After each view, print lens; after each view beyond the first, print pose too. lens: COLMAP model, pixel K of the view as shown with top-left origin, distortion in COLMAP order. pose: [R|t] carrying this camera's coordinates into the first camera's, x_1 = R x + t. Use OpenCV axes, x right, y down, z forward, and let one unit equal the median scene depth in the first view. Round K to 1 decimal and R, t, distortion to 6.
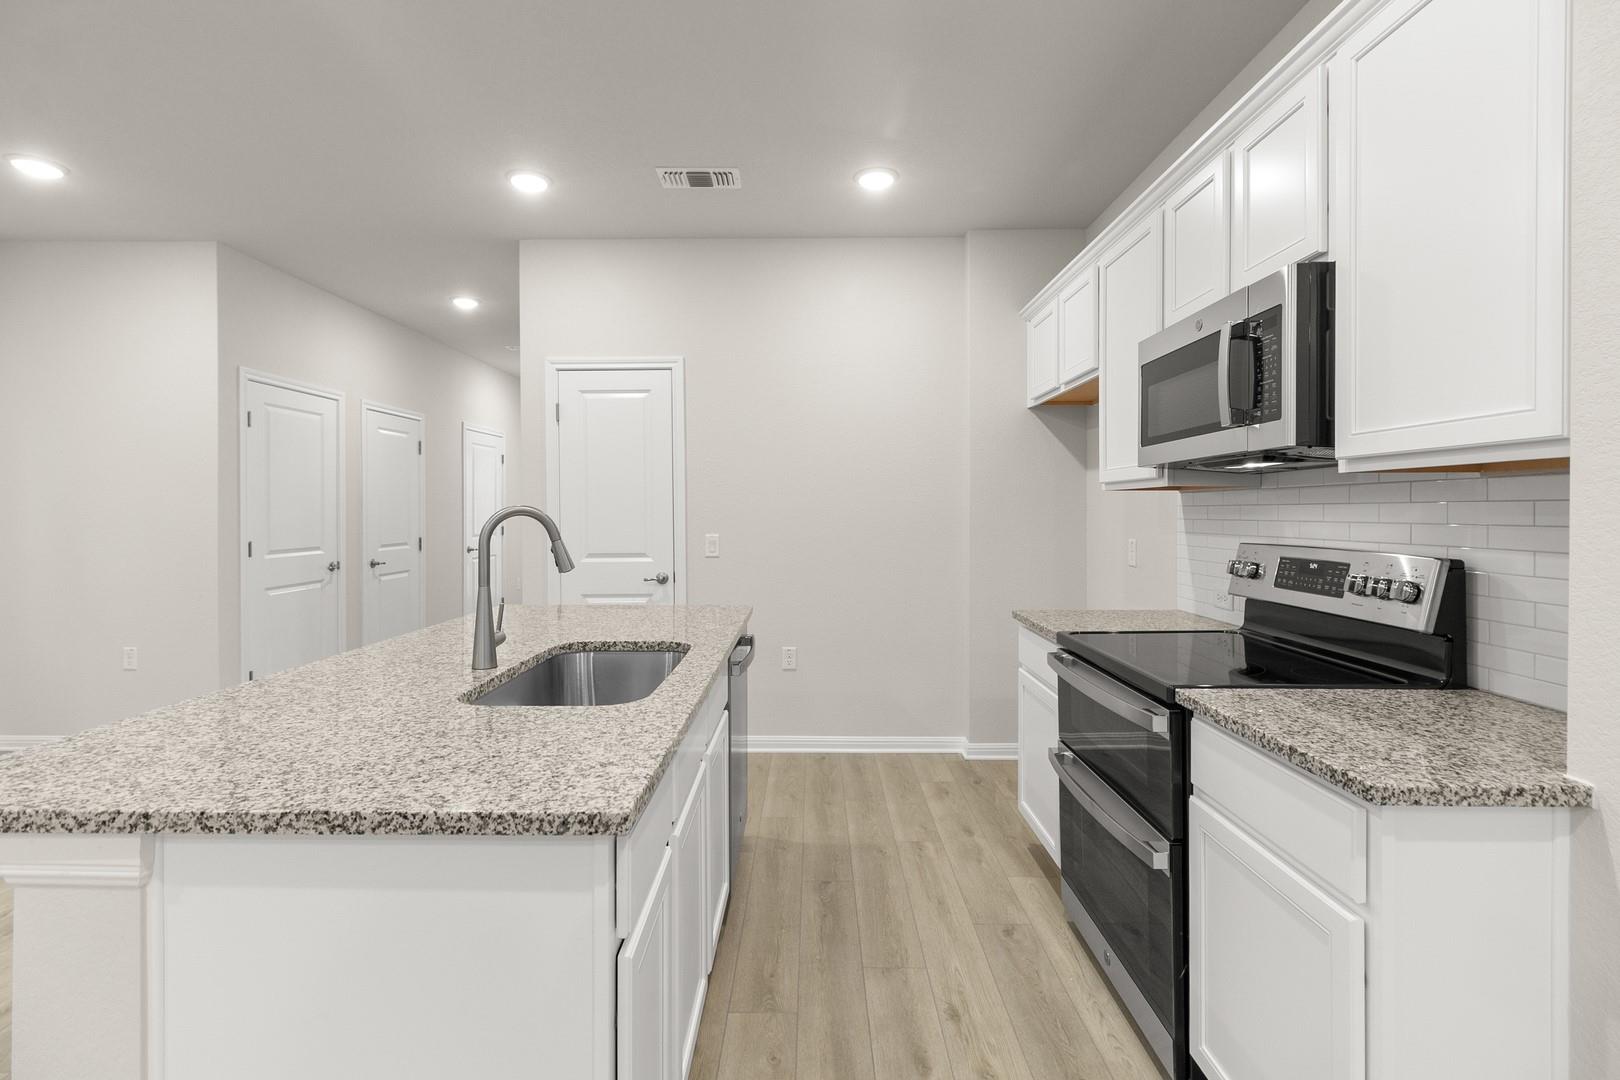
lens RADIAL K [[748.9, 0, 800.9], [0, 748.9, 514.7], [0, 0, 1]] dist [0.004907, 0.000017]
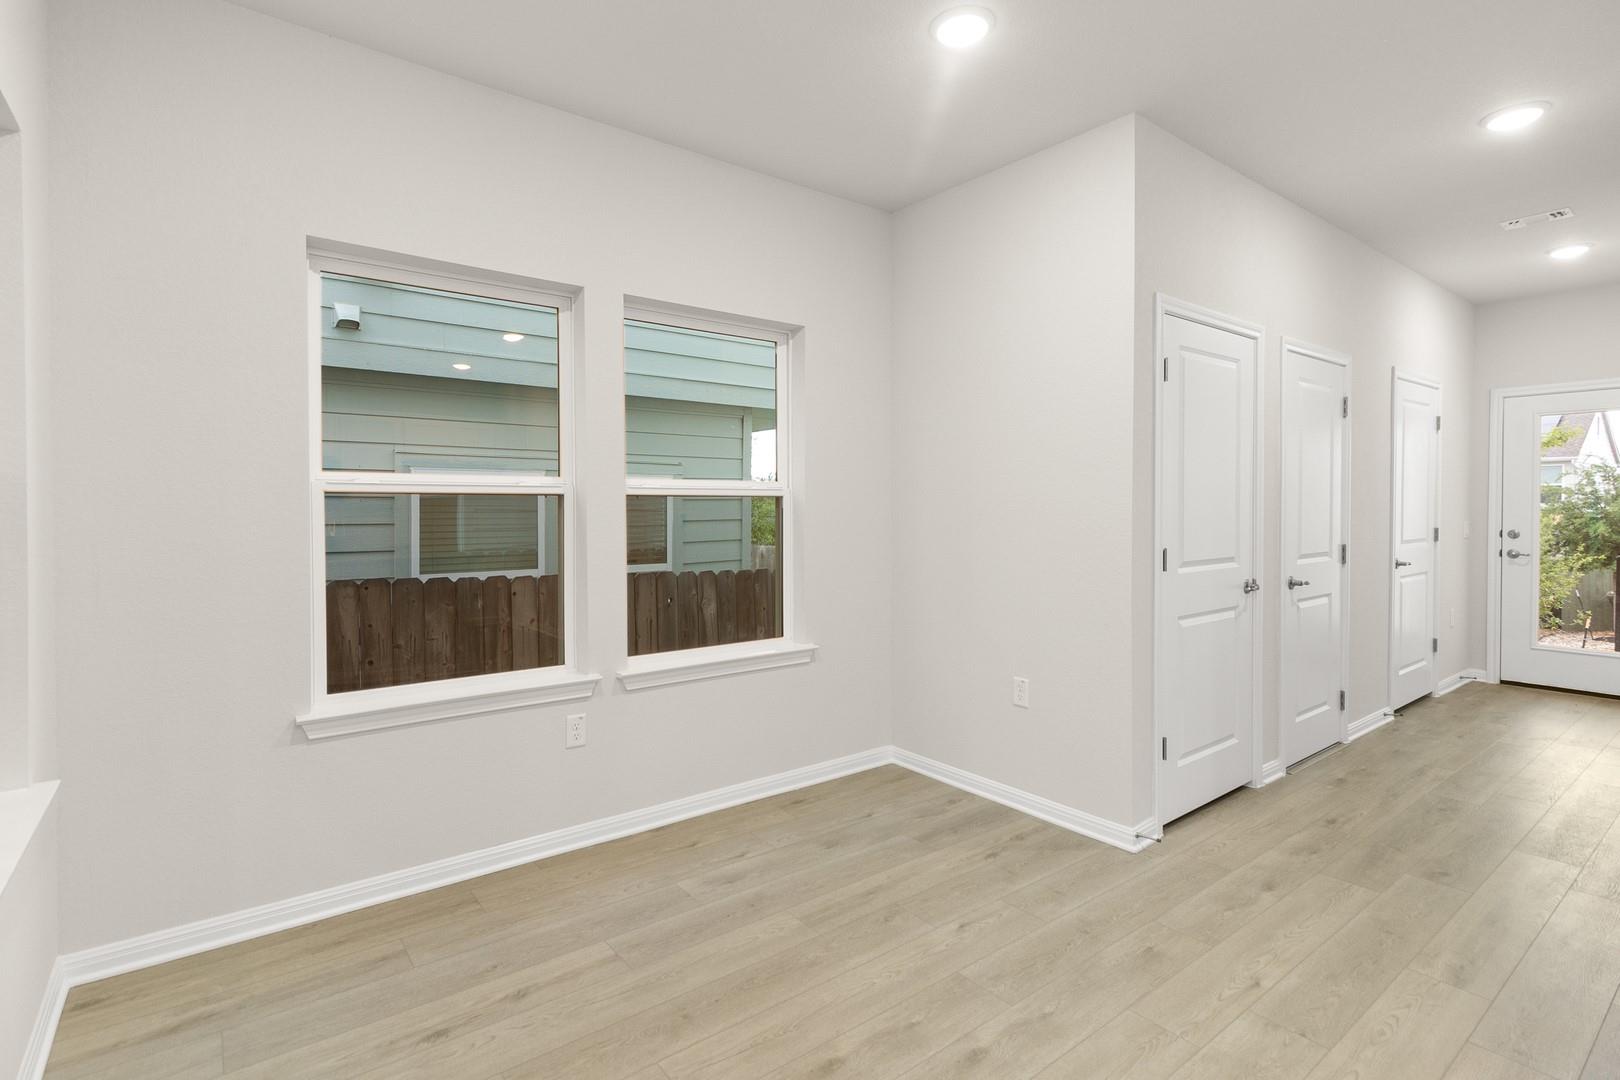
lens RADIAL K [[748.9, 0, 796.8], [0, 748.9, 516.4], [0, 0, 1]] dist [0.004907, 0.000017]
pose [[0.603339, 0.011605, -0.797401, -0.623888], [-0.002268, 0.999915, 0.012837, -0.002957], [0.797482, -0.005937, 0.603314, 0.510612]]
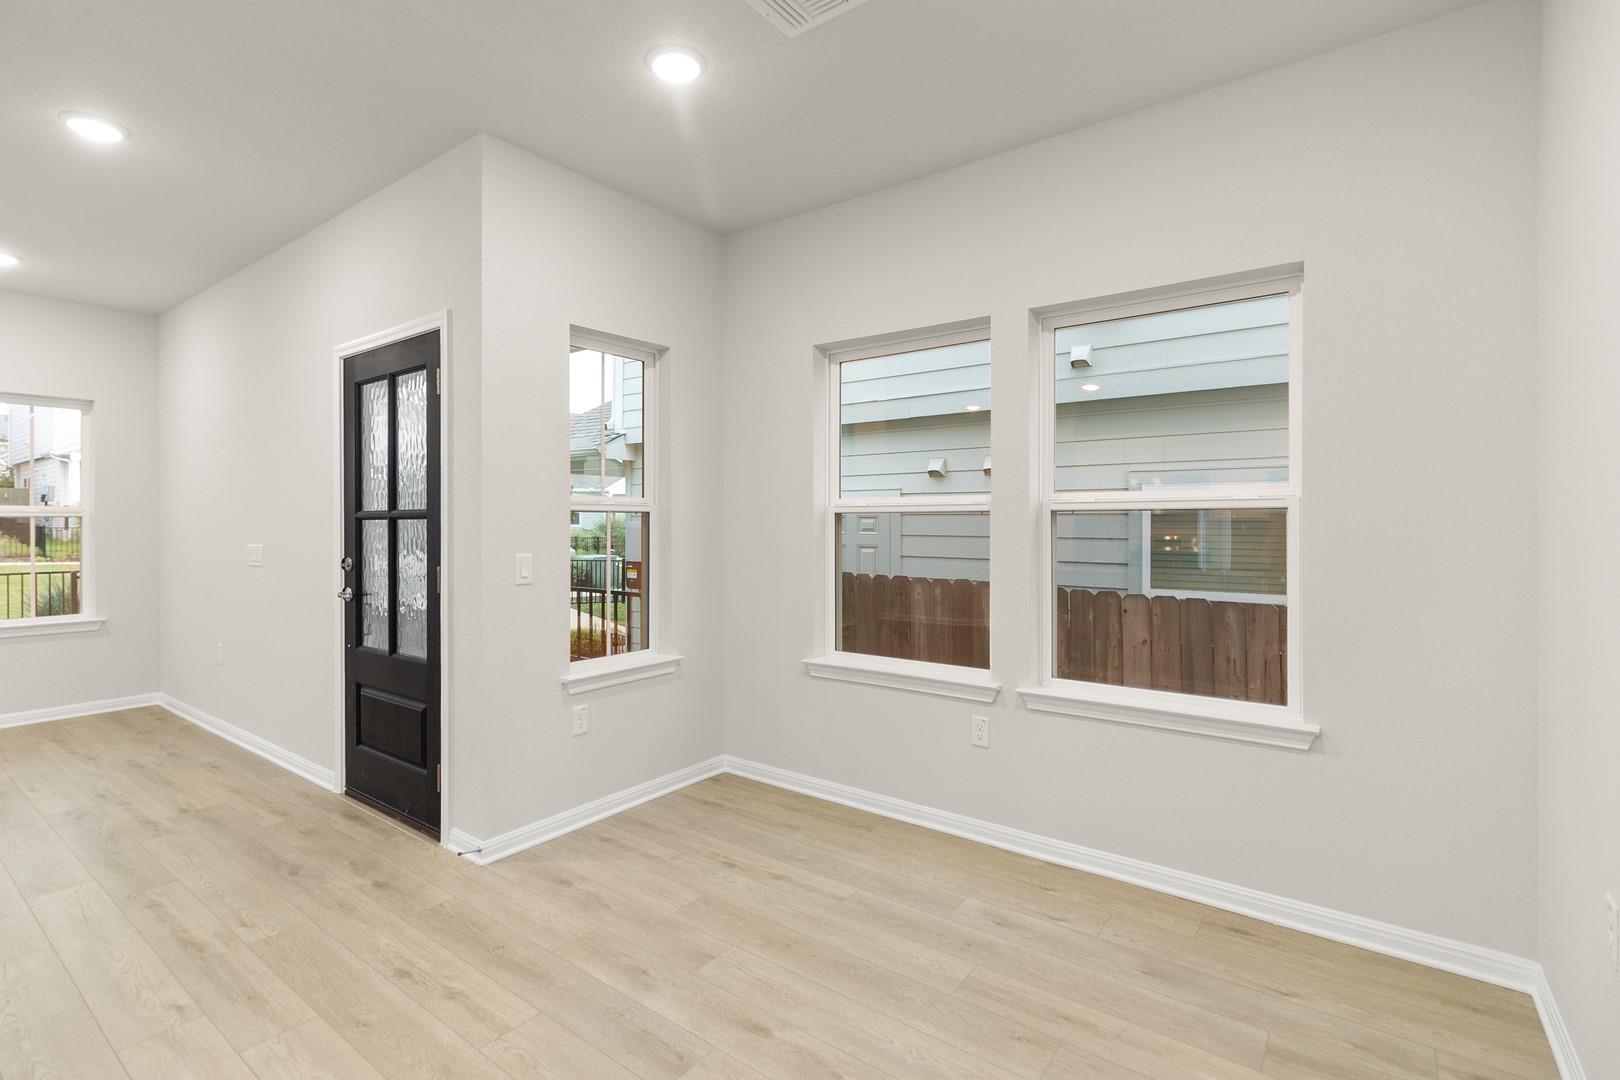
lens RADIAL K [[748.9, 0, 778.1], [0, 748.9, 531.0], [0, 0, 1]] dist [0.004907, 0.000017]
pose [[-0.598063, 0.009748, -0.801390, -0.562103], [-0.000153, 0.999925, 0.012277, -0.003240], [0.801449, 0.007465, -0.598017, 1.348977]]
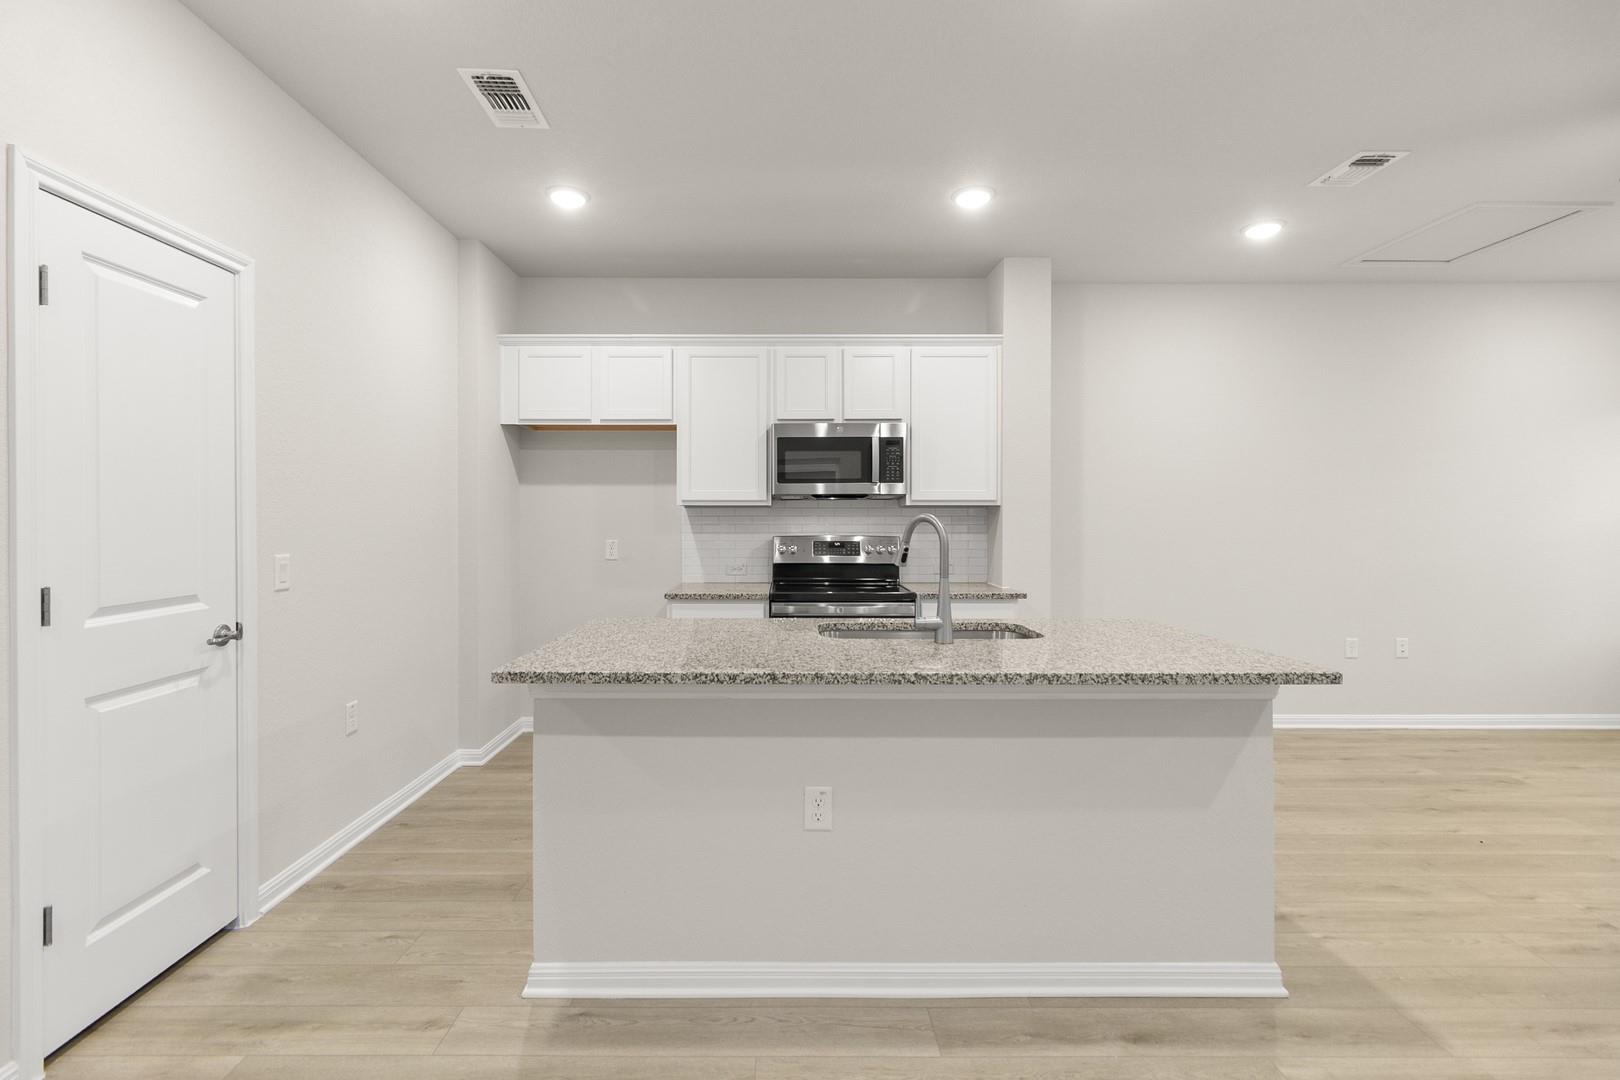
lens RADIAL K [[748.9, 0, 789.2], [0, 748.9, 512.4], [0, 0, 1]] dist [0.004907, 0.000017]
pose [[-0.017283, 0.011159, 0.999788, -1.141539], [0.003978, 0.999931, -0.011092, -0.000374], [-0.999843, 0.003785, -0.017327, 0.869076]]
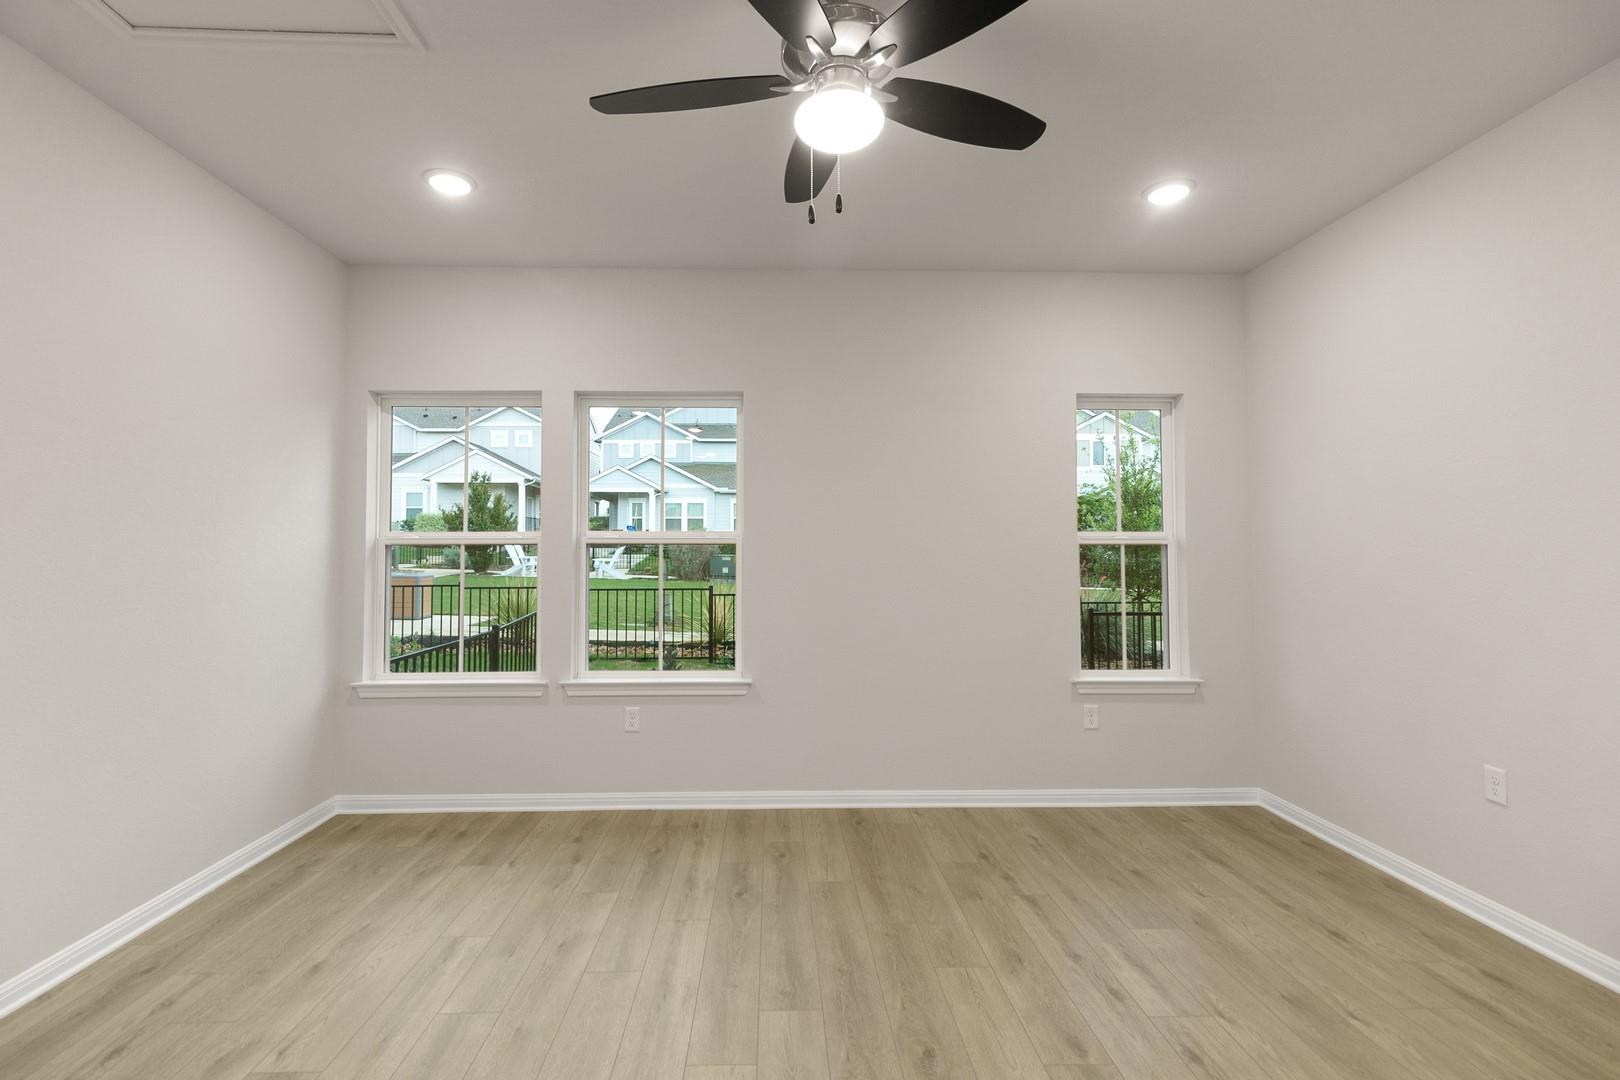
lens RADIAL K [[748.9, 0, 786.9], [0, 748.9, 528.1], [0, 0, 1]] dist [0.004907, 0.000017]
pose [[-0.999403, -0.000752, -0.034554, -0.227028], [0.000344, 0.999498, -0.031690, -0.000968], [0.034560, -0.031683, -0.998900, 0.237061]]
